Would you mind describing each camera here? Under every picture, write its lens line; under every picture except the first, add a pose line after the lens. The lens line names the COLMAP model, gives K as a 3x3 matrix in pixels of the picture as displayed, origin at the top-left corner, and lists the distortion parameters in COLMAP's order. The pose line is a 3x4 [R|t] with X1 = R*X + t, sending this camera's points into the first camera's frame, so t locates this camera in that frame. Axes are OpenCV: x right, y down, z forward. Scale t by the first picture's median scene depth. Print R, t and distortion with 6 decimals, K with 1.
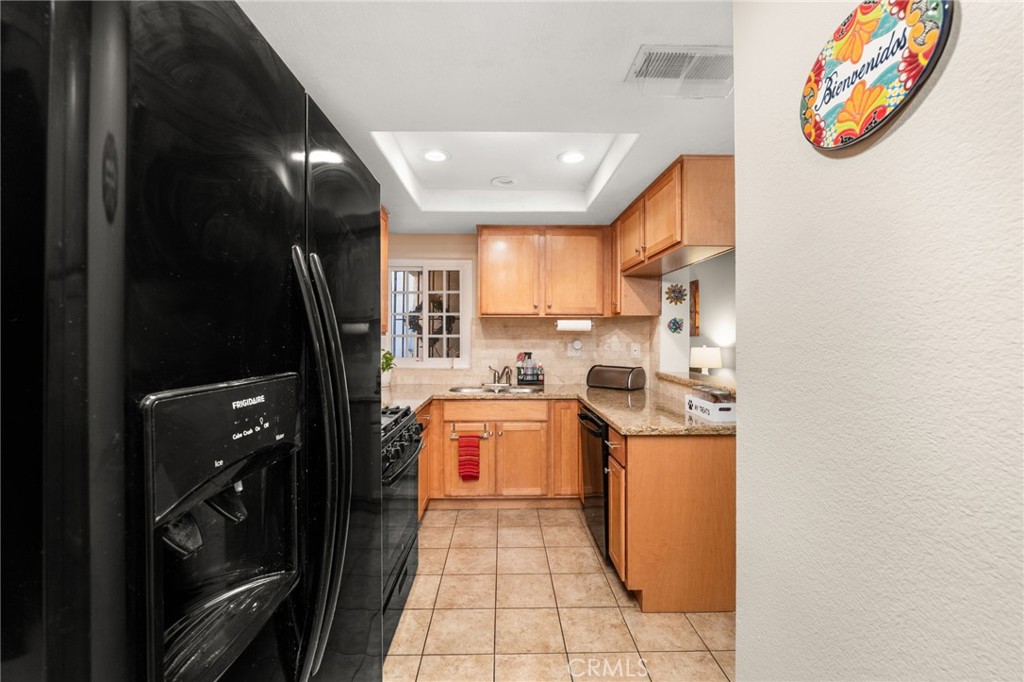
lens RADIAL K [[419.2, 0, 513.7], [0, 419.2, 336.5], [0, 0, 1]] dist [-0.004464, -0.000295]
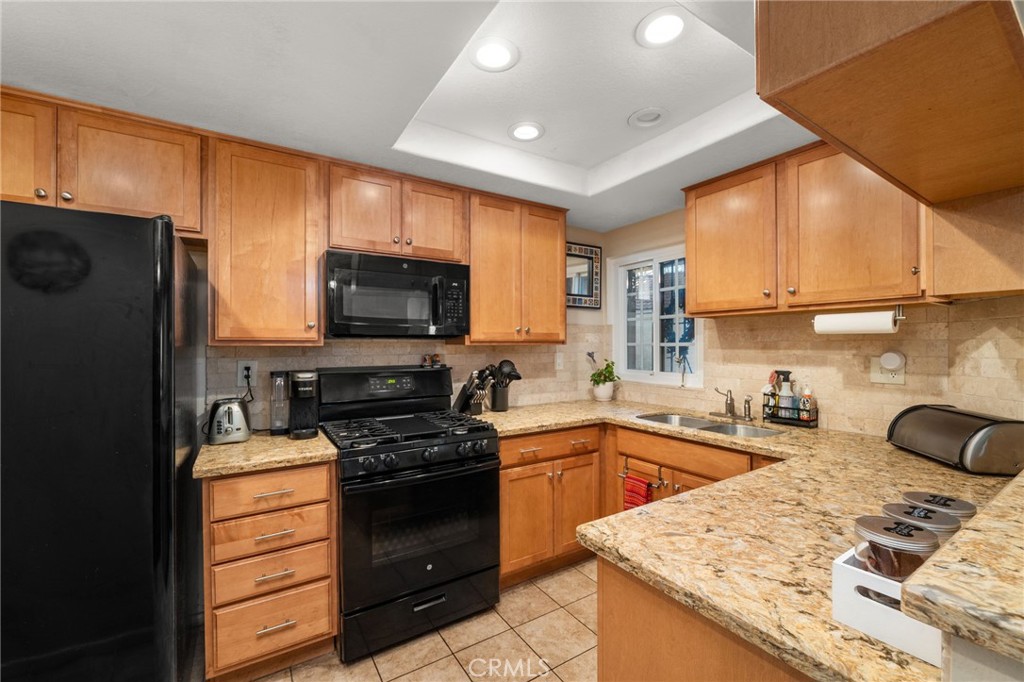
lens RADIAL K [[419.2, 0, 514.9], [0, 419.2, 346.9], [0, 0, 1]] dist [-0.004464, -0.000295]
pose [[0.529669, 0.001821, -0.848202, 0.340920], [0.004014, 0.999981, 0.004654, -0.001294], [0.848195, -0.005869, 0.529652, 0.352035]]
